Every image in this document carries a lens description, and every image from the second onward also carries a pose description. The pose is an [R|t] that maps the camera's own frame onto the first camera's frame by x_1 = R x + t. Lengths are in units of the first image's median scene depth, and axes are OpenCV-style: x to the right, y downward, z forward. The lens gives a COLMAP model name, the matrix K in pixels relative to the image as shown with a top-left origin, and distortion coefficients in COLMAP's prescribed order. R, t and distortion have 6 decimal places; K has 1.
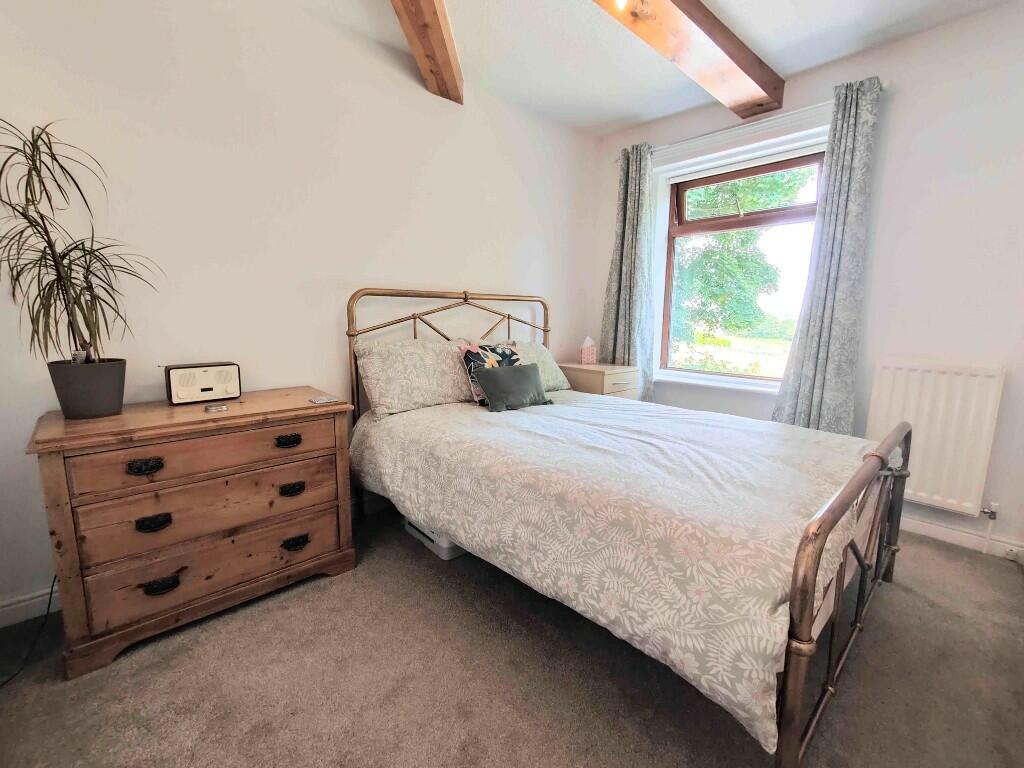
lens RADIAL K [[452.4, 0, 510.7], [0, 452.4, 377.8], [0, 0, 1]] dist [0.009606, -0.000487]
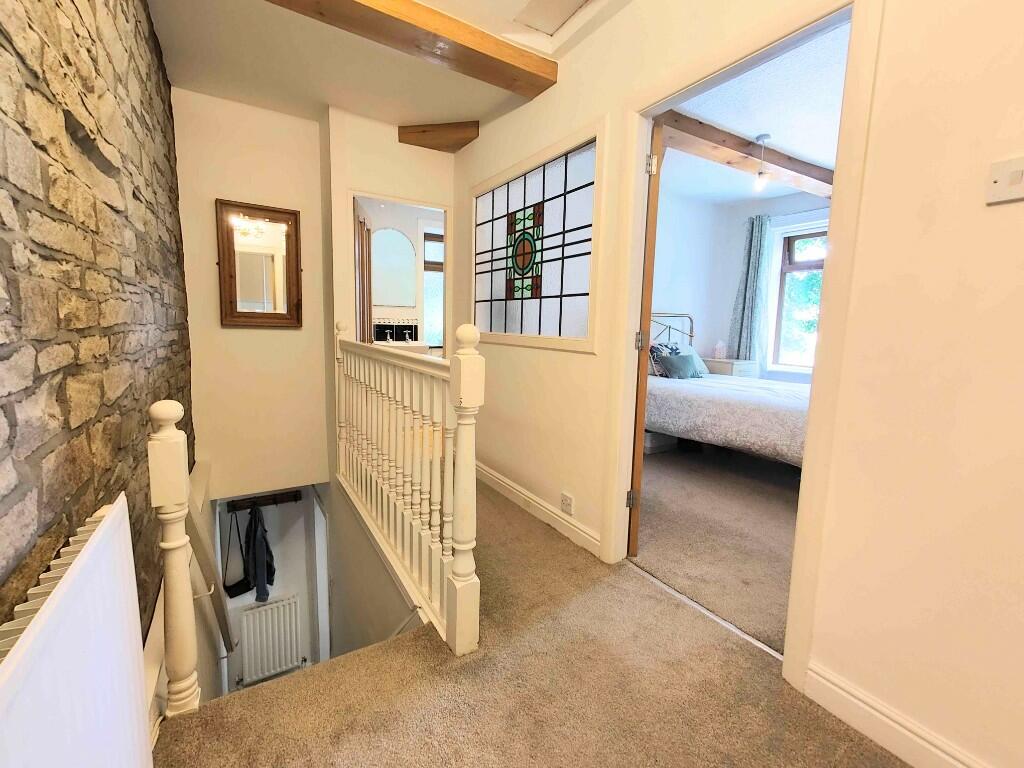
lens RADIAL K [[452.4, 0, 510.7], [0, 452.4, 377.8], [0, 0, 1]] dist [0.009606, -0.000487]
pose [[0.979831, 0.029598, -0.197622, -0.222325], [-0.033789, 0.999269, -0.017869, 0.088714], [0.196948, 0.024186, 0.980115, -0.644788]]
